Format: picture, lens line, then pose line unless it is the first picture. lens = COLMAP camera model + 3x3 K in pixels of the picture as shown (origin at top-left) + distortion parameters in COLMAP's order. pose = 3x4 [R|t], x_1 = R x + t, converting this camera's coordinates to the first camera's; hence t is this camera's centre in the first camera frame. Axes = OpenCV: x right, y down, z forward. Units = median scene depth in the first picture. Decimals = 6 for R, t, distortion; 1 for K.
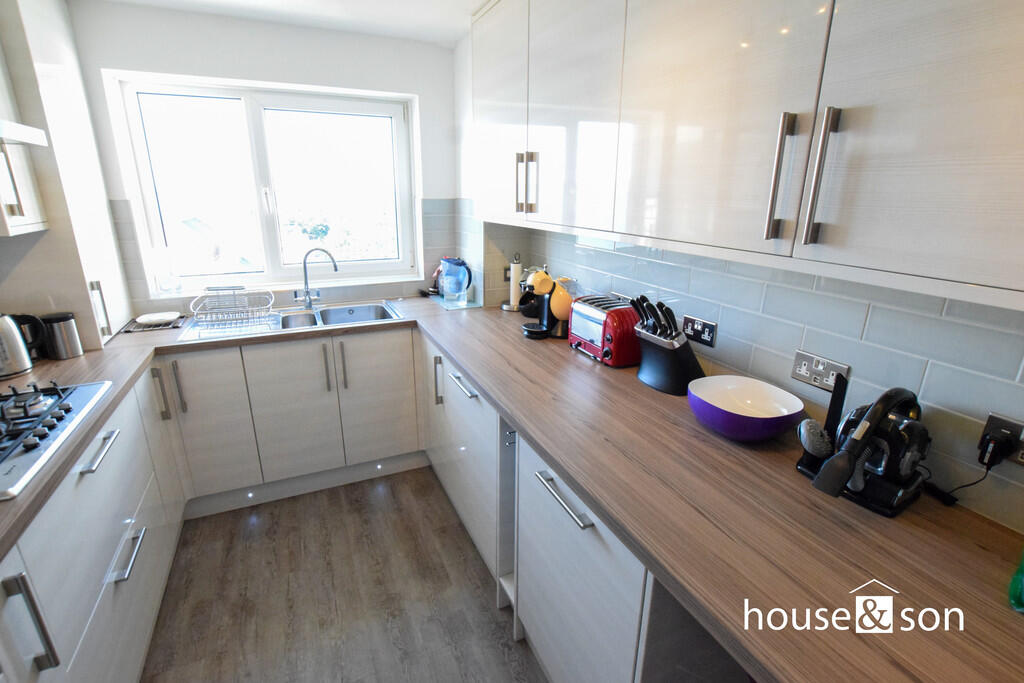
lens RADIAL K [[470.5, 0, 507.7], [0, 470.5, 343.0], [0, 0, 1]] dist [-0.023544, 0.000837]
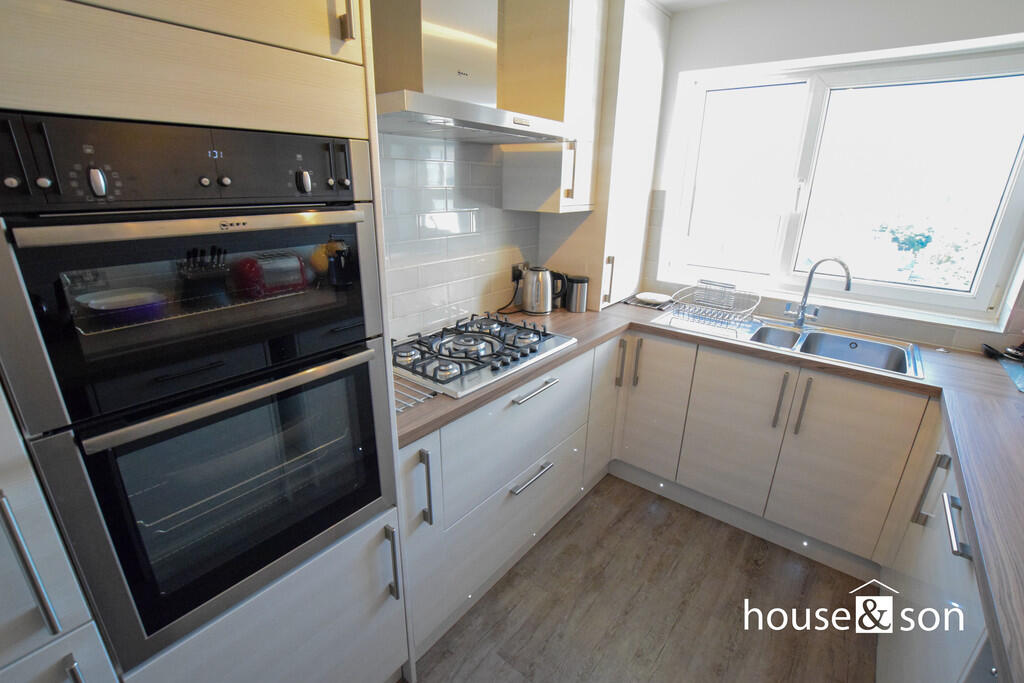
lens RADIAL K [[454.7, 0, 508.5], [0, 454.7, 340.1], [0, 0, 1]] dist [-0.035654, 0.006061]
pose [[0.439537, 0.292619, -0.849224, 0.044500], [-0.286642, 0.941709, 0.176128, -0.050845], [0.851260, 0.166008, 0.497792, 0.189758]]
